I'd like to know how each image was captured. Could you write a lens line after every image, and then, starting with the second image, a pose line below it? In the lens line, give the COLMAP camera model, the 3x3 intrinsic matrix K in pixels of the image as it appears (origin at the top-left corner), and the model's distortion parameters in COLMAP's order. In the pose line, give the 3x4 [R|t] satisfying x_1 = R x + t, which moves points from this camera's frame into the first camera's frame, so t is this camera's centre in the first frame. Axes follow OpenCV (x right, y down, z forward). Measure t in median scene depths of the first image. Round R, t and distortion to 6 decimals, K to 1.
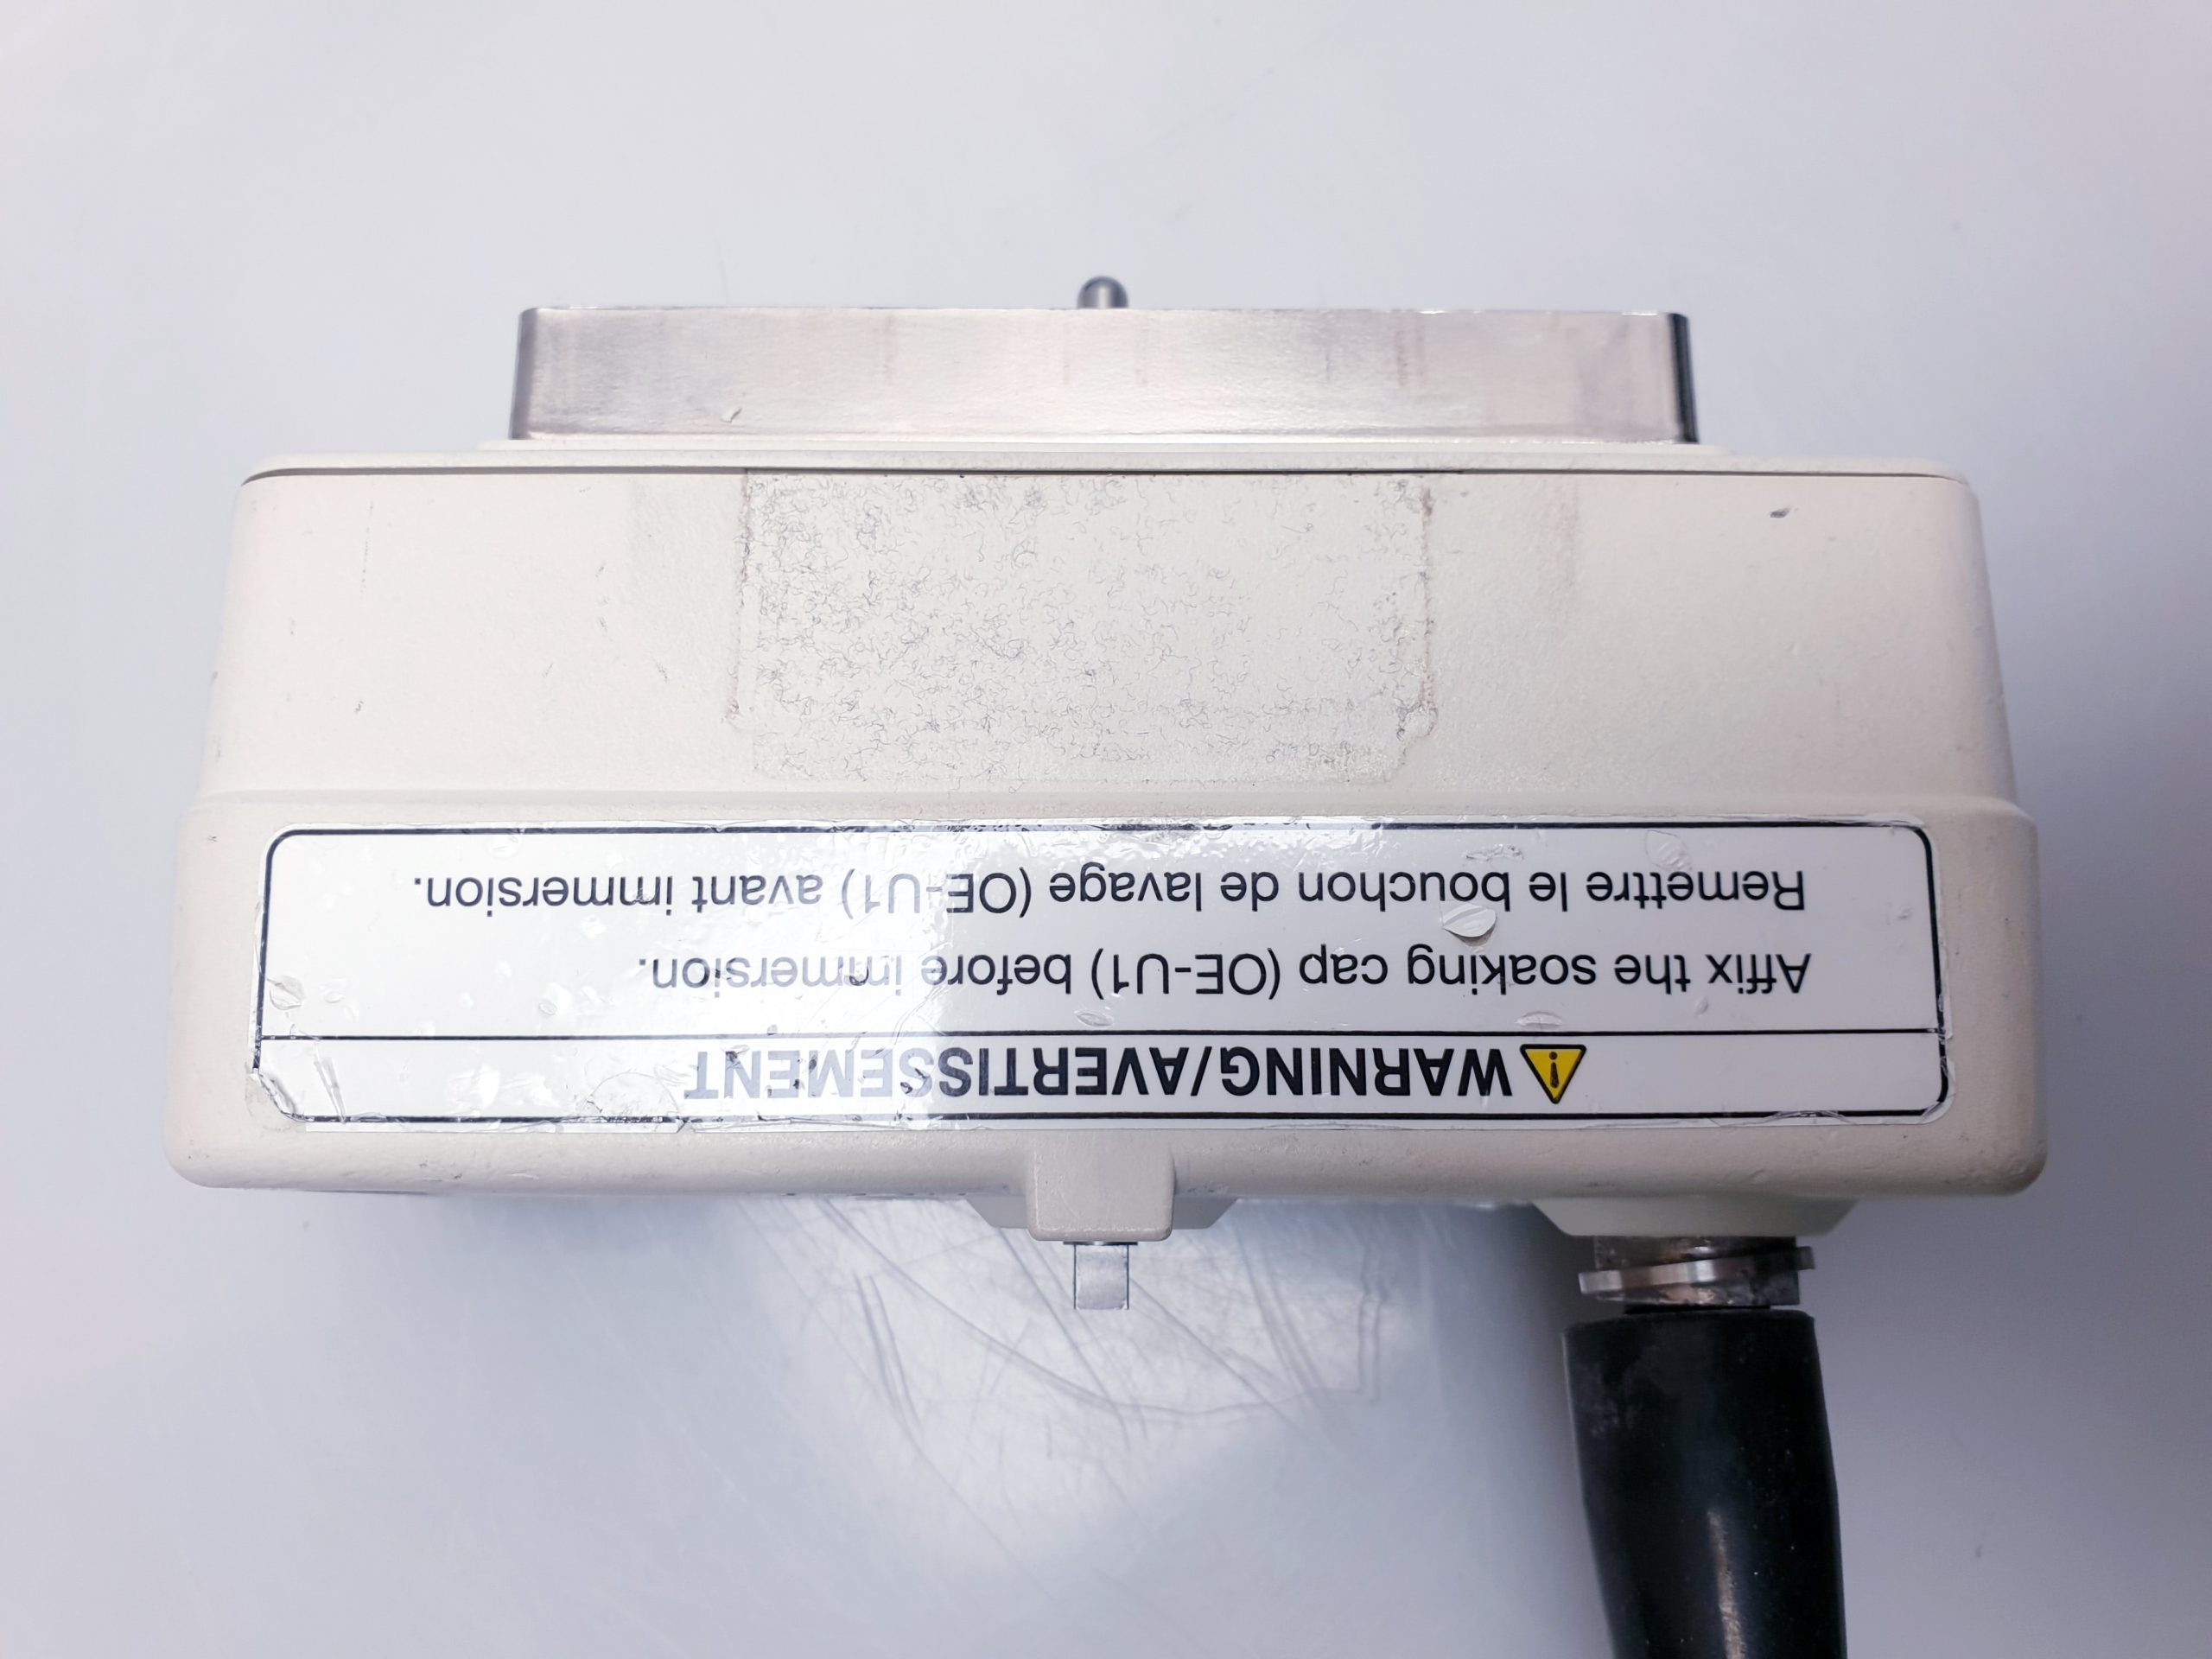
lens RADIAL K [[1680.6, 0, 1104.4], [0, 1680.6, 825.9], [0, 0, 1]] dist [0.083318, -0.001868]
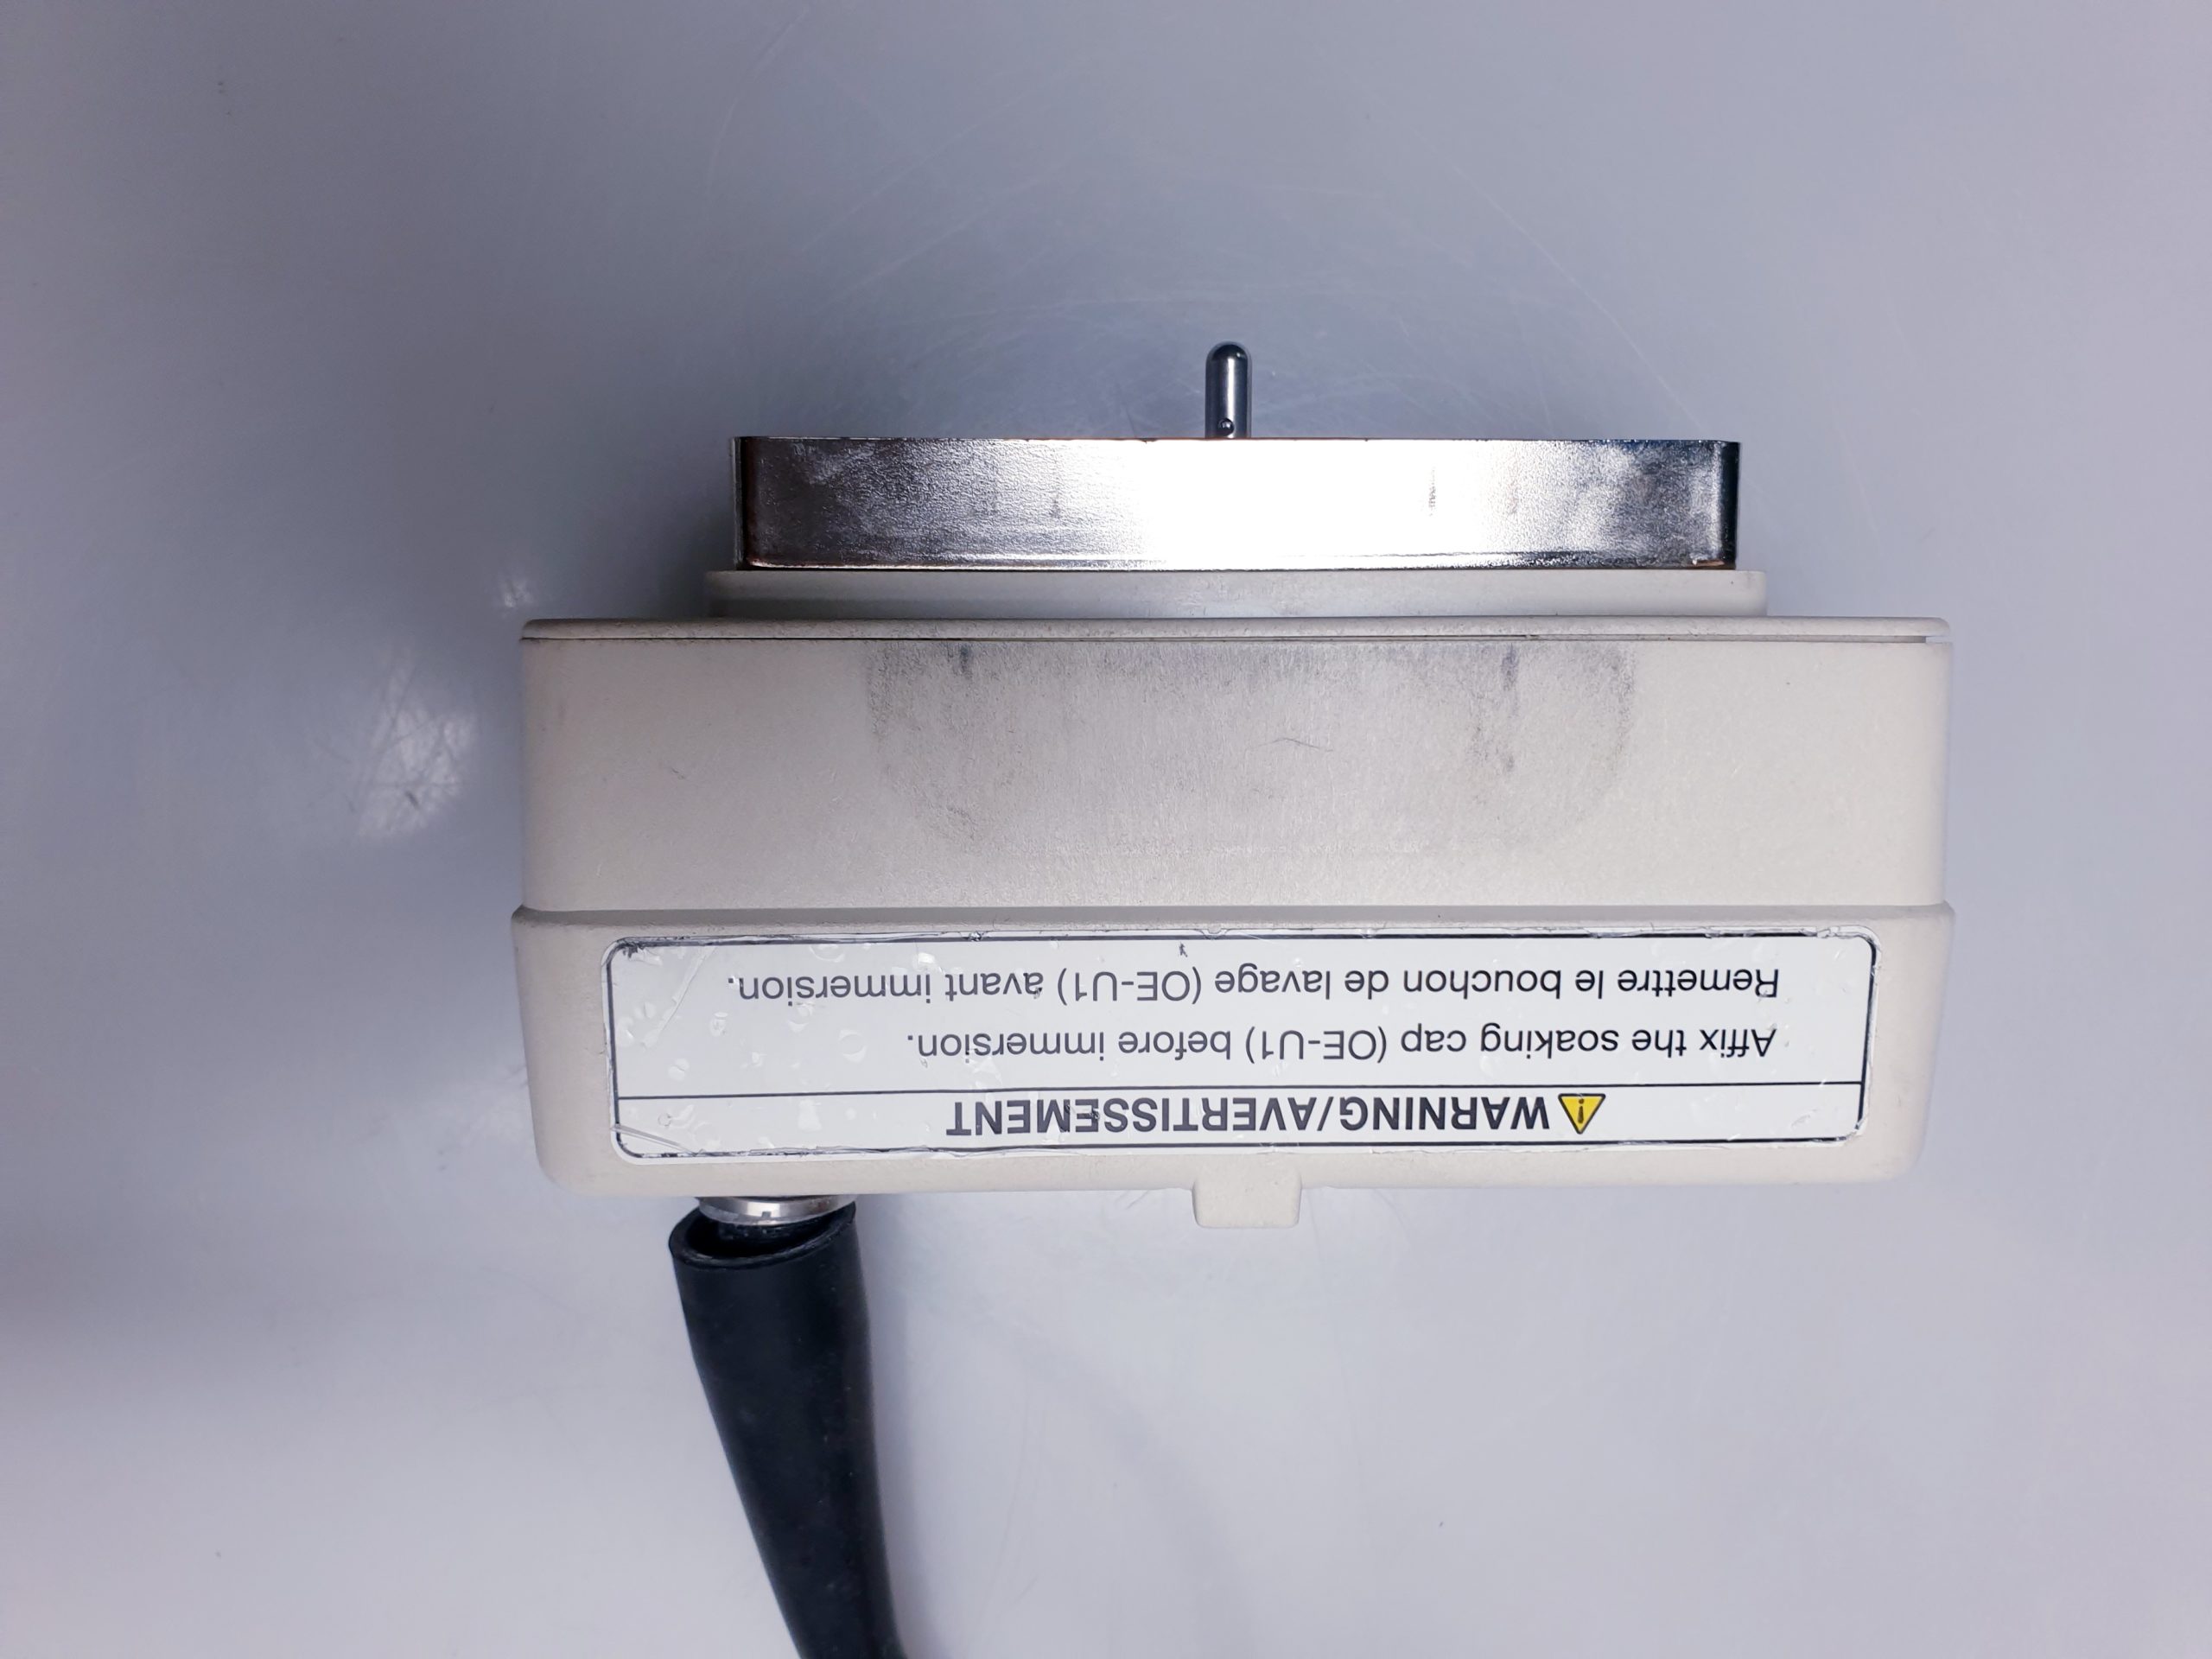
lens RADIAL K [[1680.6, 0, 1101.7], [0, 1680.6, 828.7], [0, 0, 1]] dist [0.083318, -0.001868]
pose [[0.994222, -0.004898, -0.107235, 0.024112], [-0.002976, 0.997317, -0.073144, 0.015414], [0.107306, 0.073041, 0.991539, -0.374546]]
